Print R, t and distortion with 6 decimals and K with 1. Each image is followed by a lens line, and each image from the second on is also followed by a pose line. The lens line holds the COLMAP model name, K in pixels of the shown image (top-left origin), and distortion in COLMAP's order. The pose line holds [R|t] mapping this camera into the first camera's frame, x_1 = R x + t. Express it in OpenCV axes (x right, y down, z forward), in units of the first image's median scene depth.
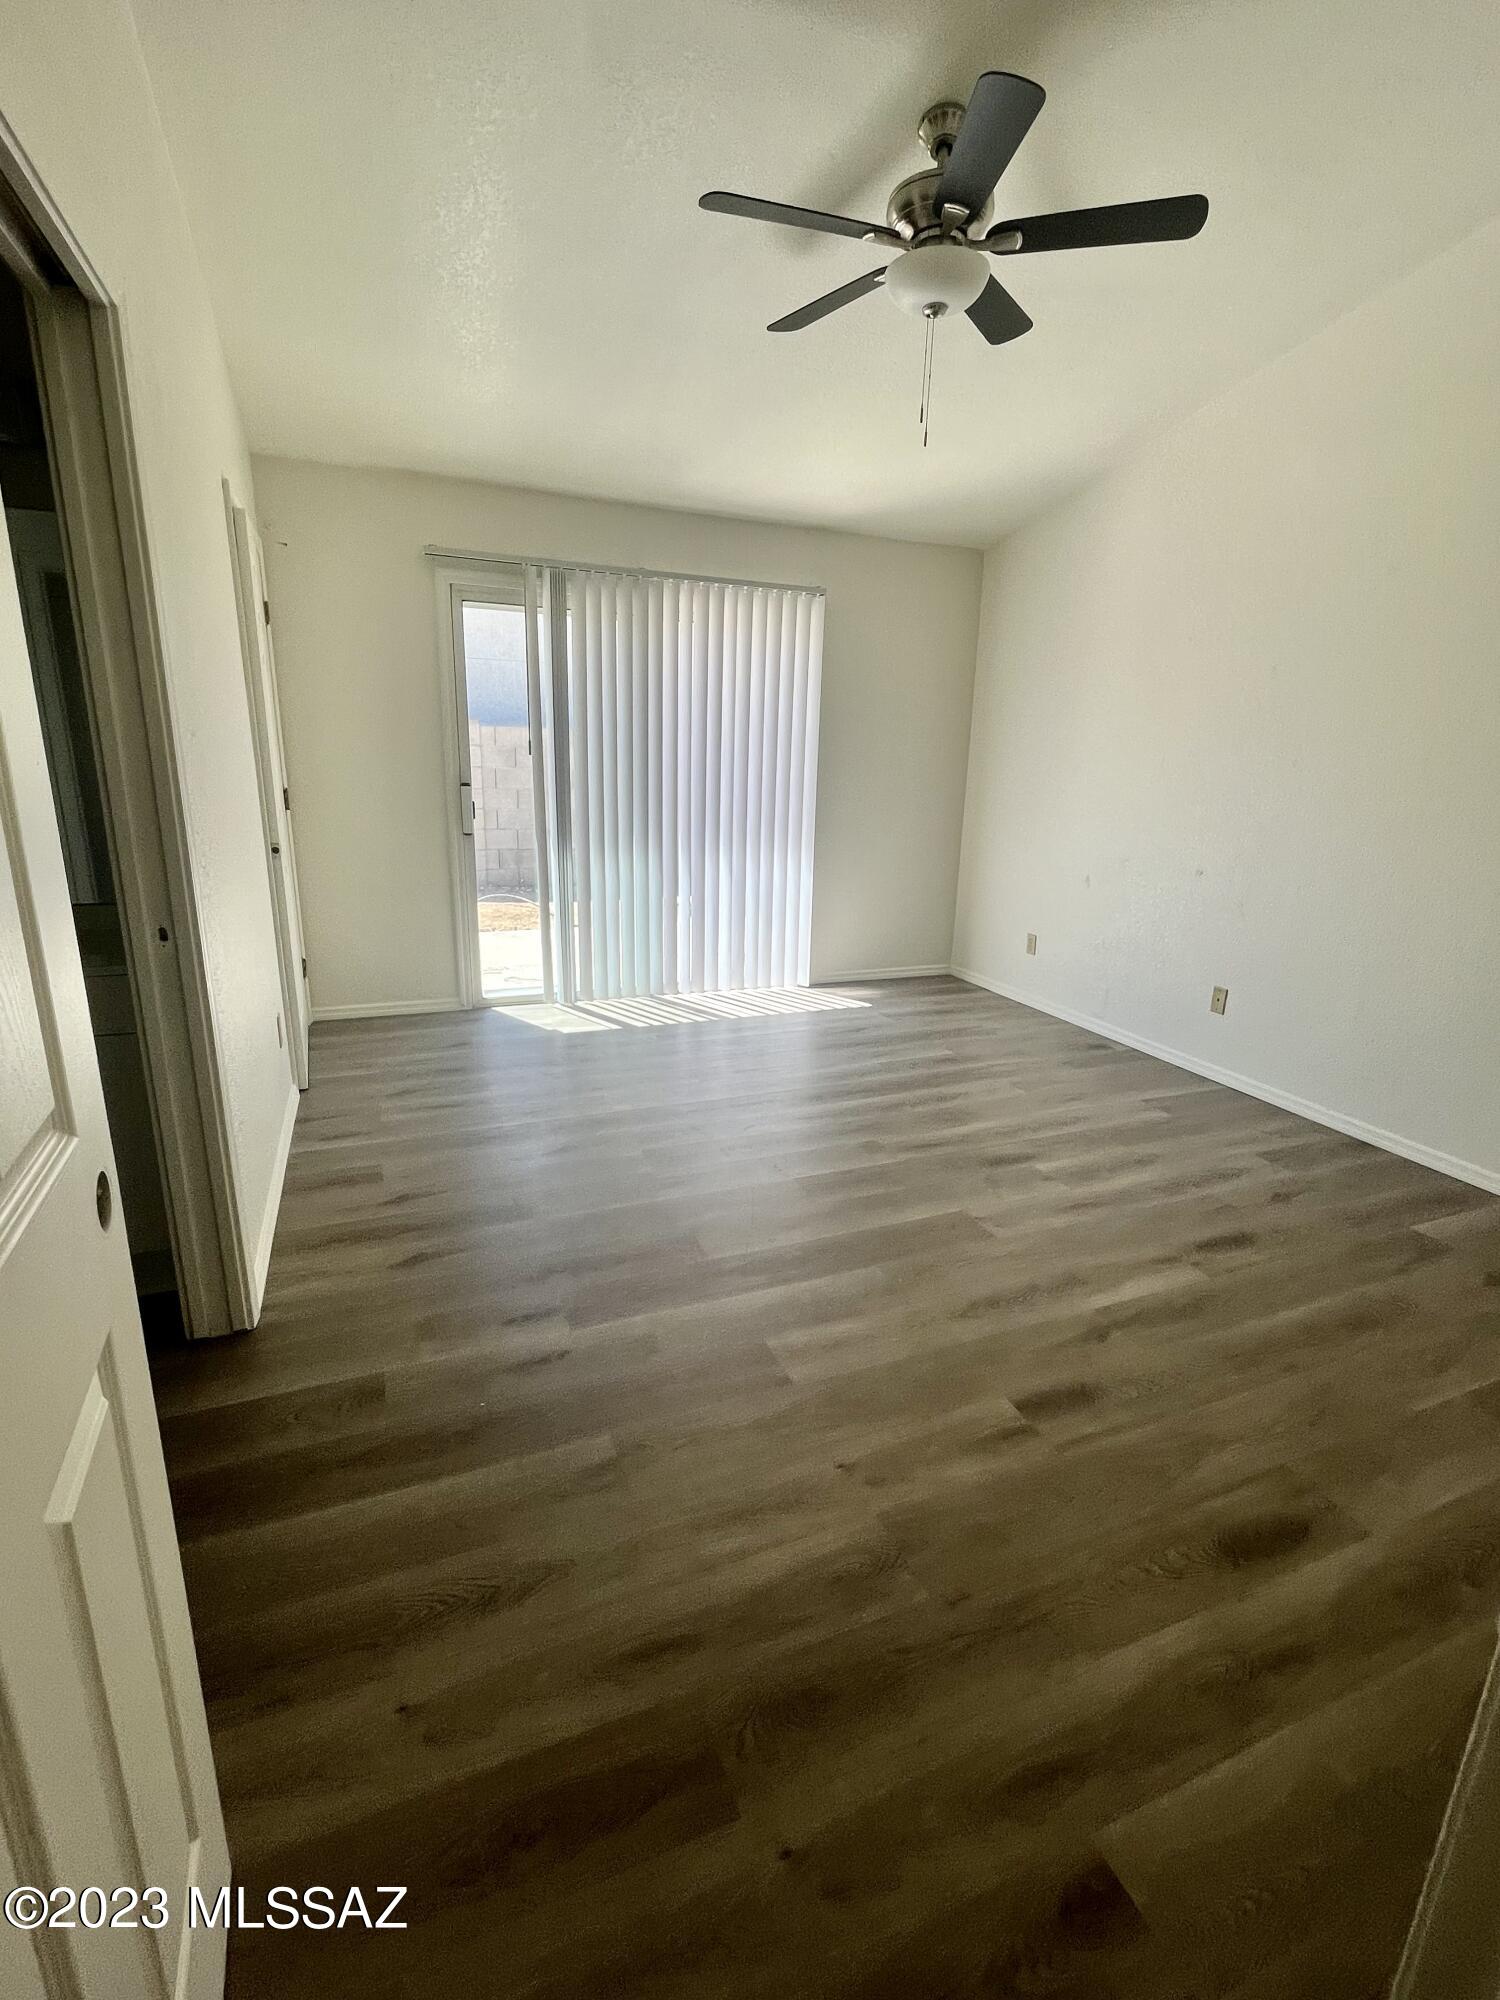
lens RADIAL K [[911.0, 0, 761.8], [0, 911.0, 996.2], [0, 0, 1]] dist [-0.001903, 0.000336]
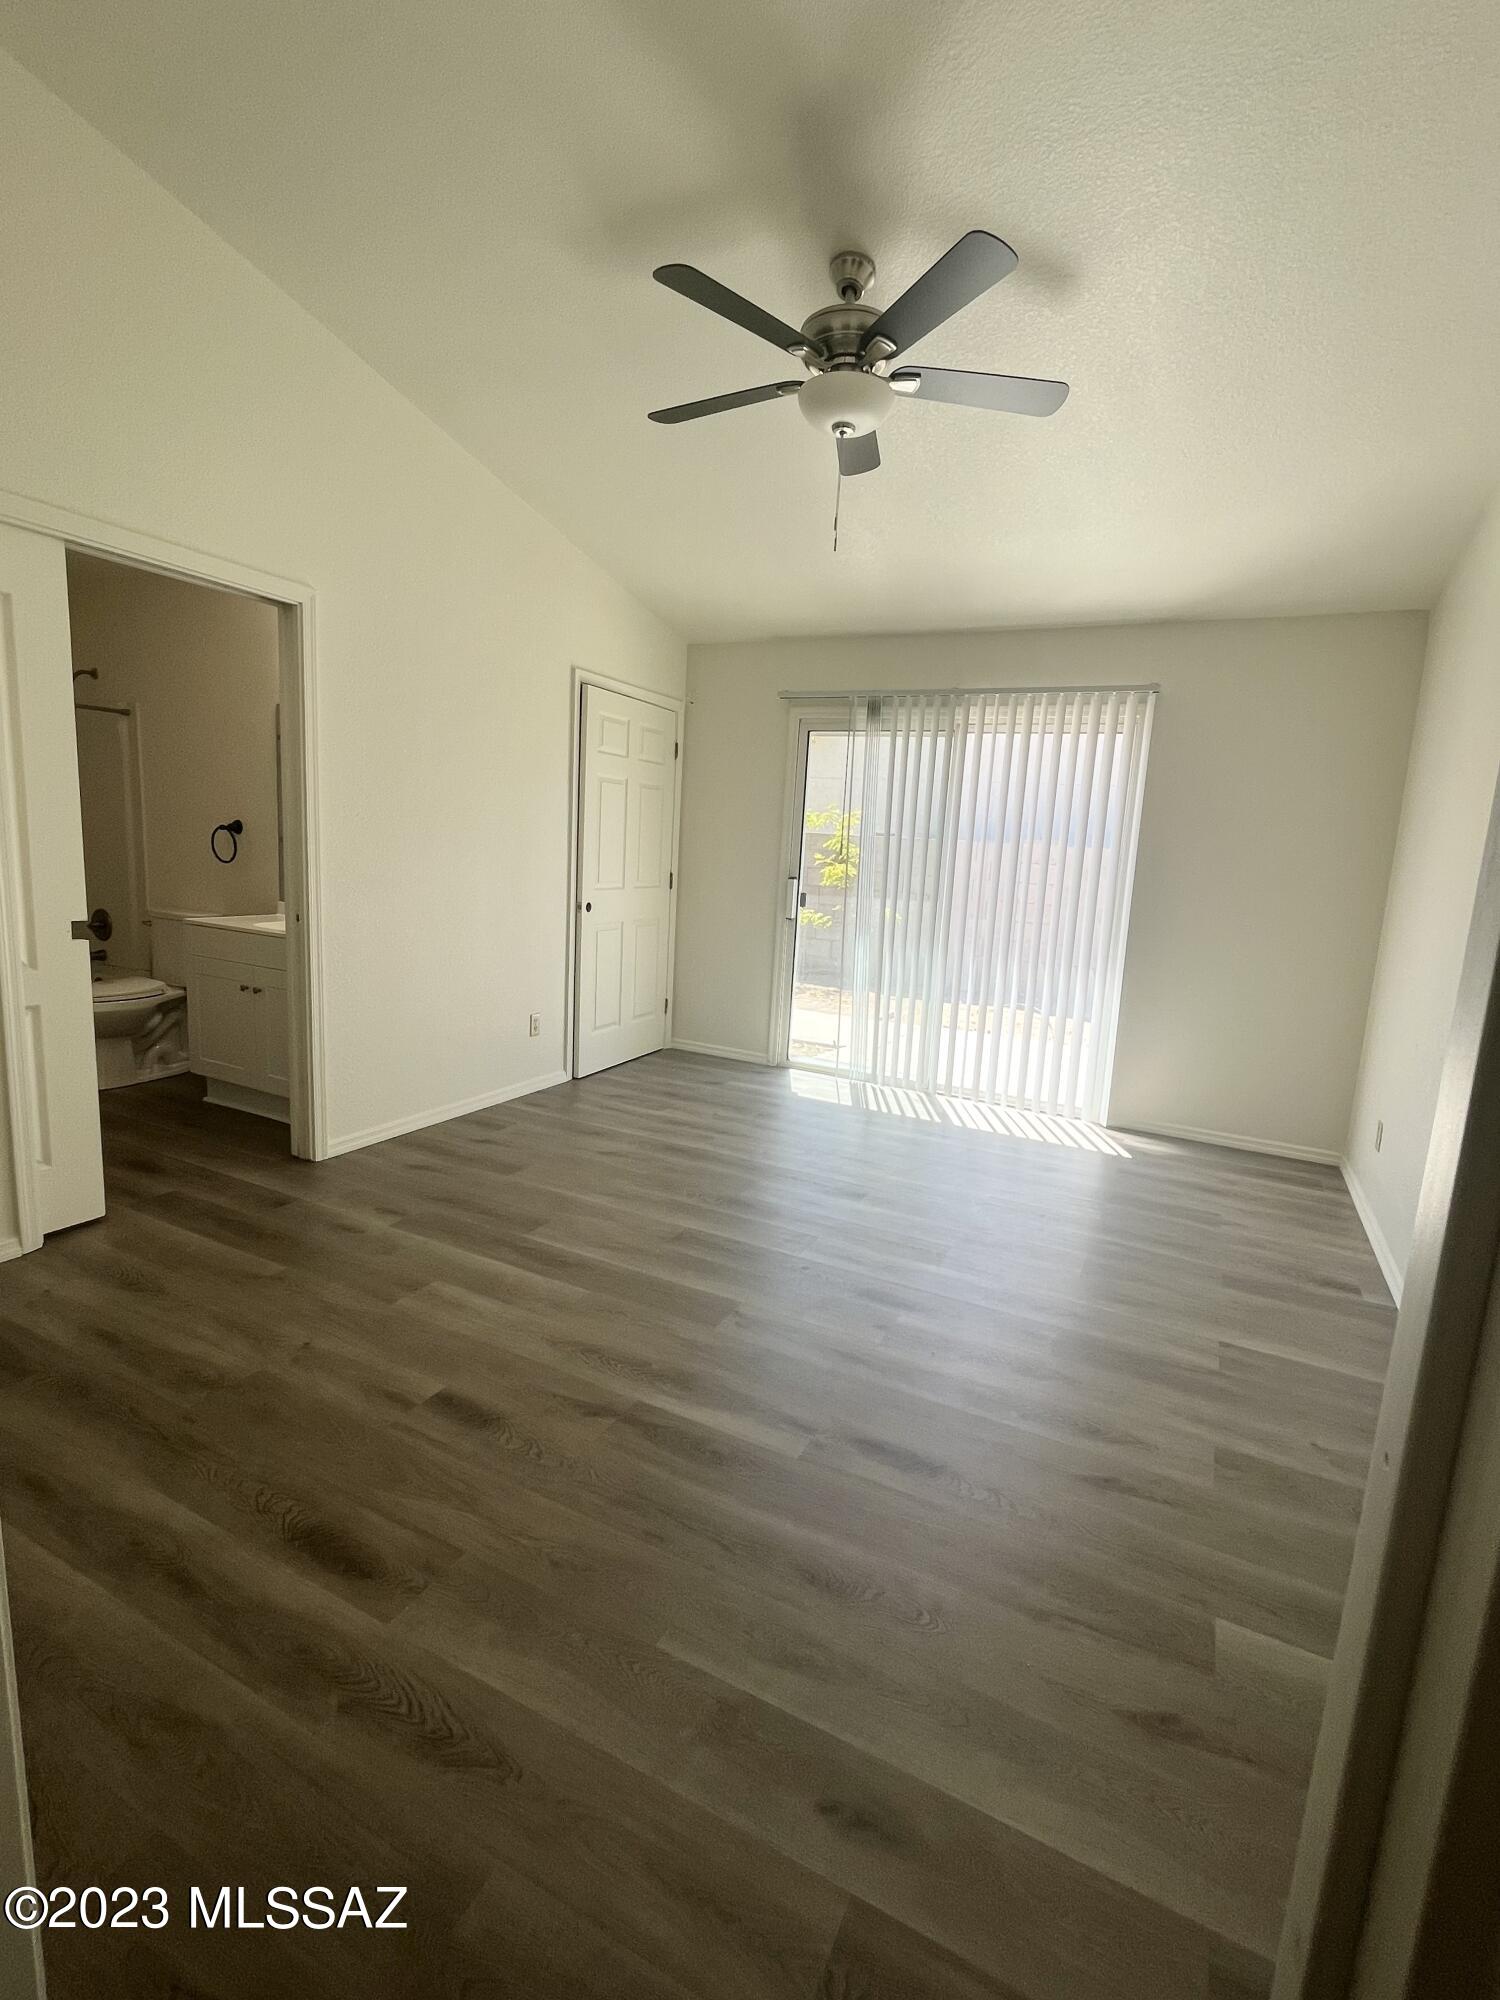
lens RADIAL K [[911.0, 0, 761.8], [0, 911.0, 996.2], [0, 0, 1]] dist [-0.001903, 0.000336]
pose [[0.658244, 0.132578, -0.741038, 0.682724], [-0.234942, 0.971383, -0.034904, -0.035890], [0.715204, 0.197076, 0.670555, 0.238897]]
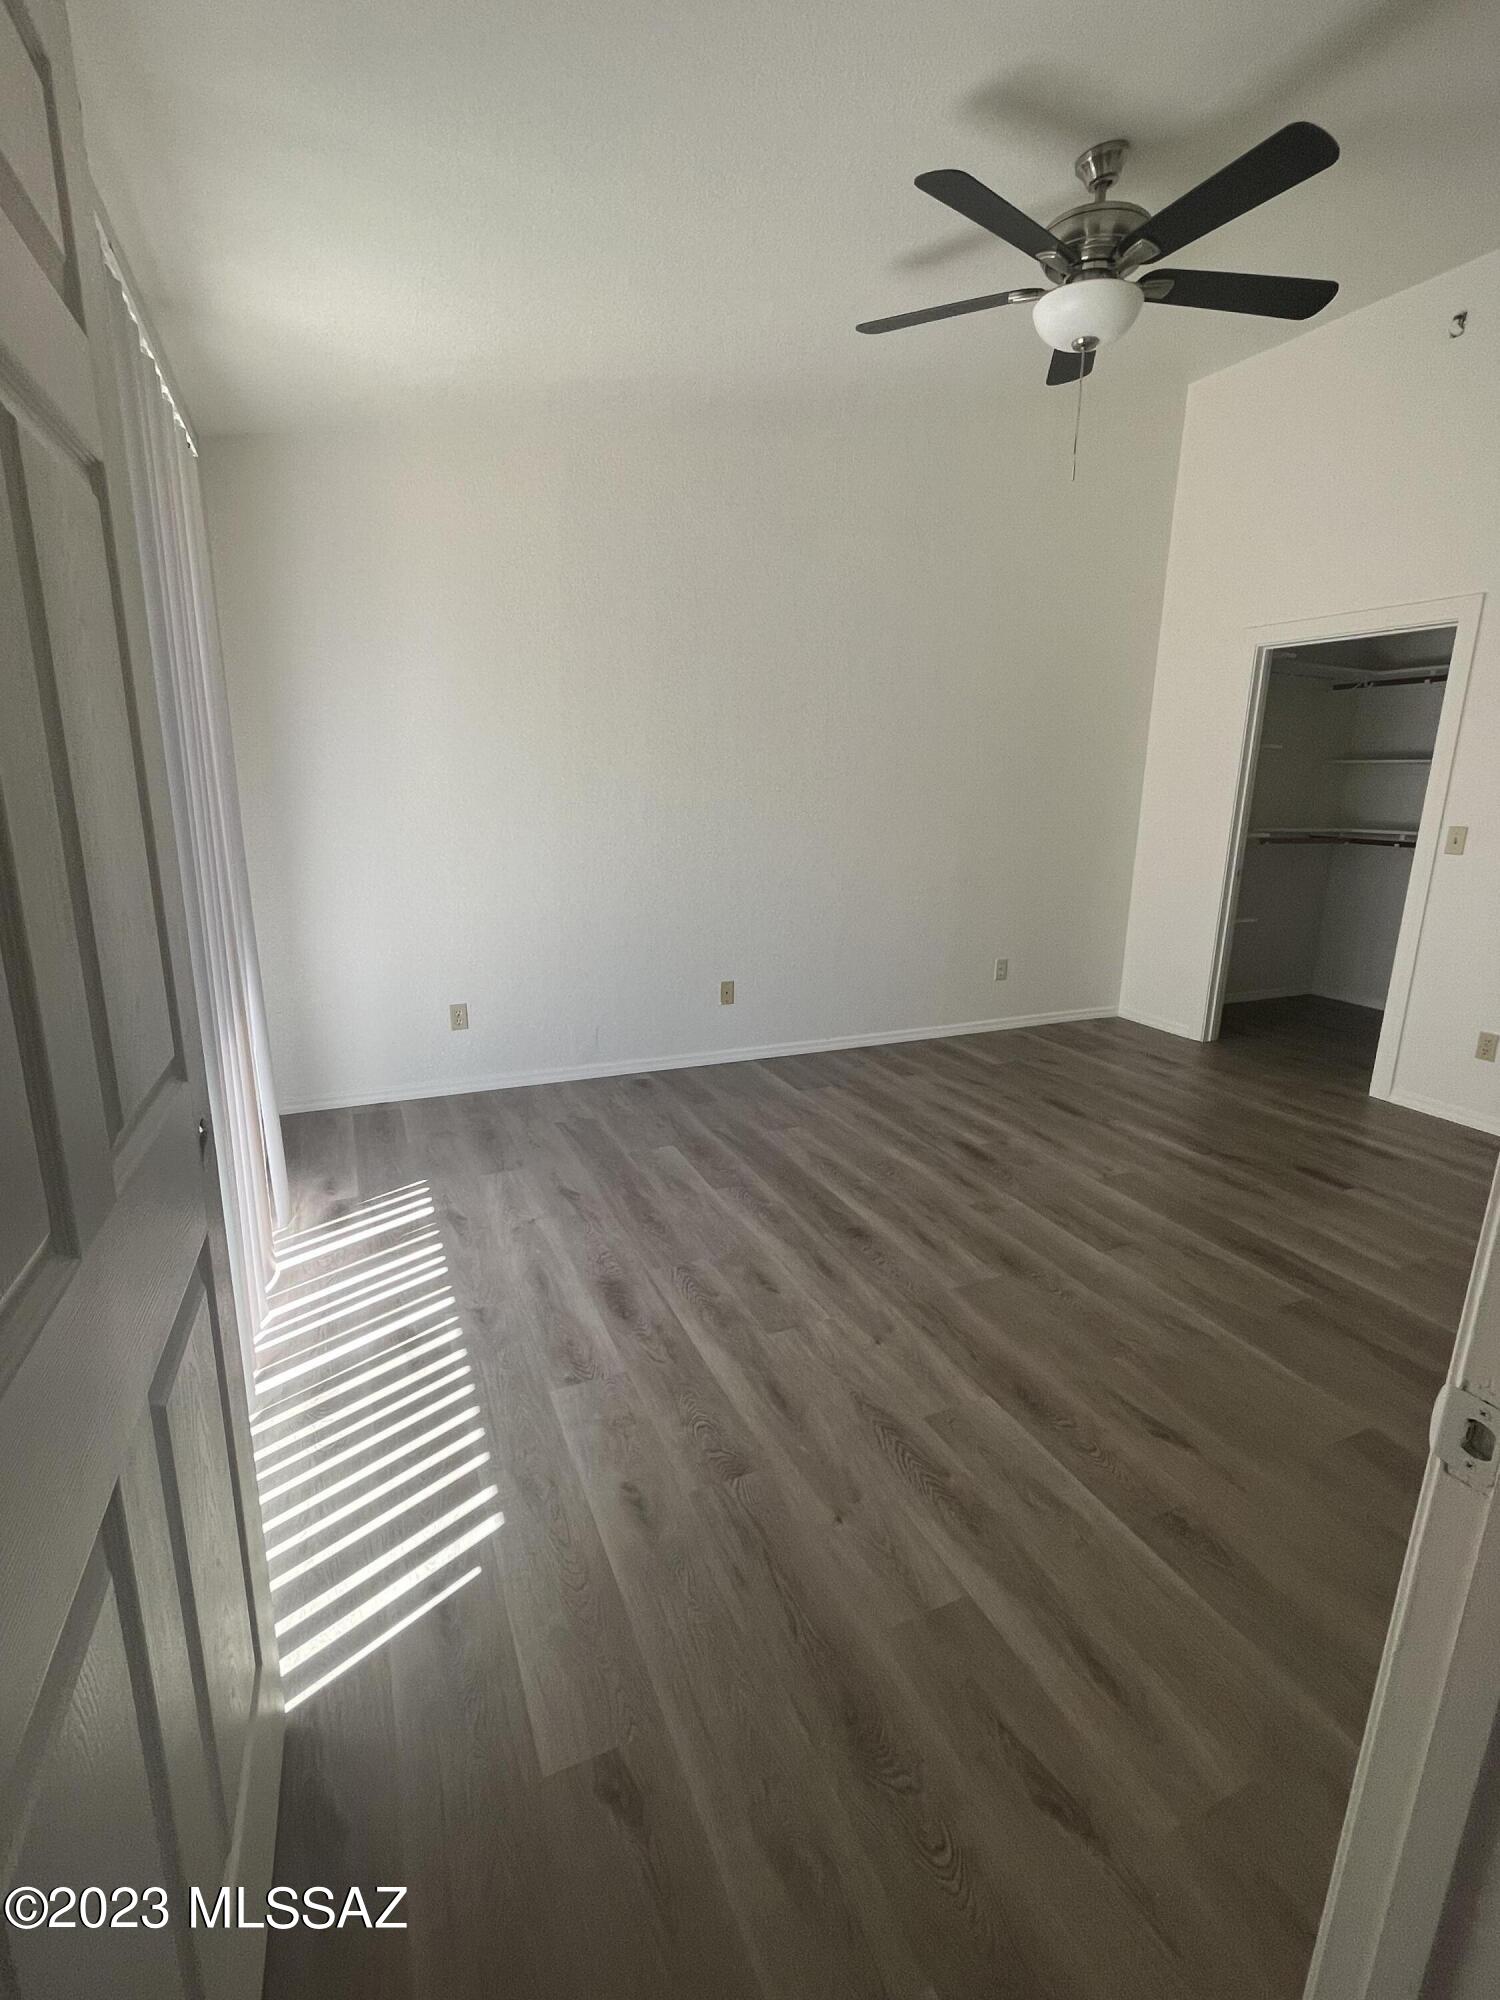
lens RADIAL K [[911.0, 0, 761.8], [0, 911.0, 996.2], [0, 0, 1]] dist [-0.001903, 0.000336]
pose [[-0.029756, -0.259661, 0.965241, -0.634774], [0.240401, 0.935465, 0.259062, -0.297292], [-0.970217, 0.239754, 0.034587, 1.006755]]
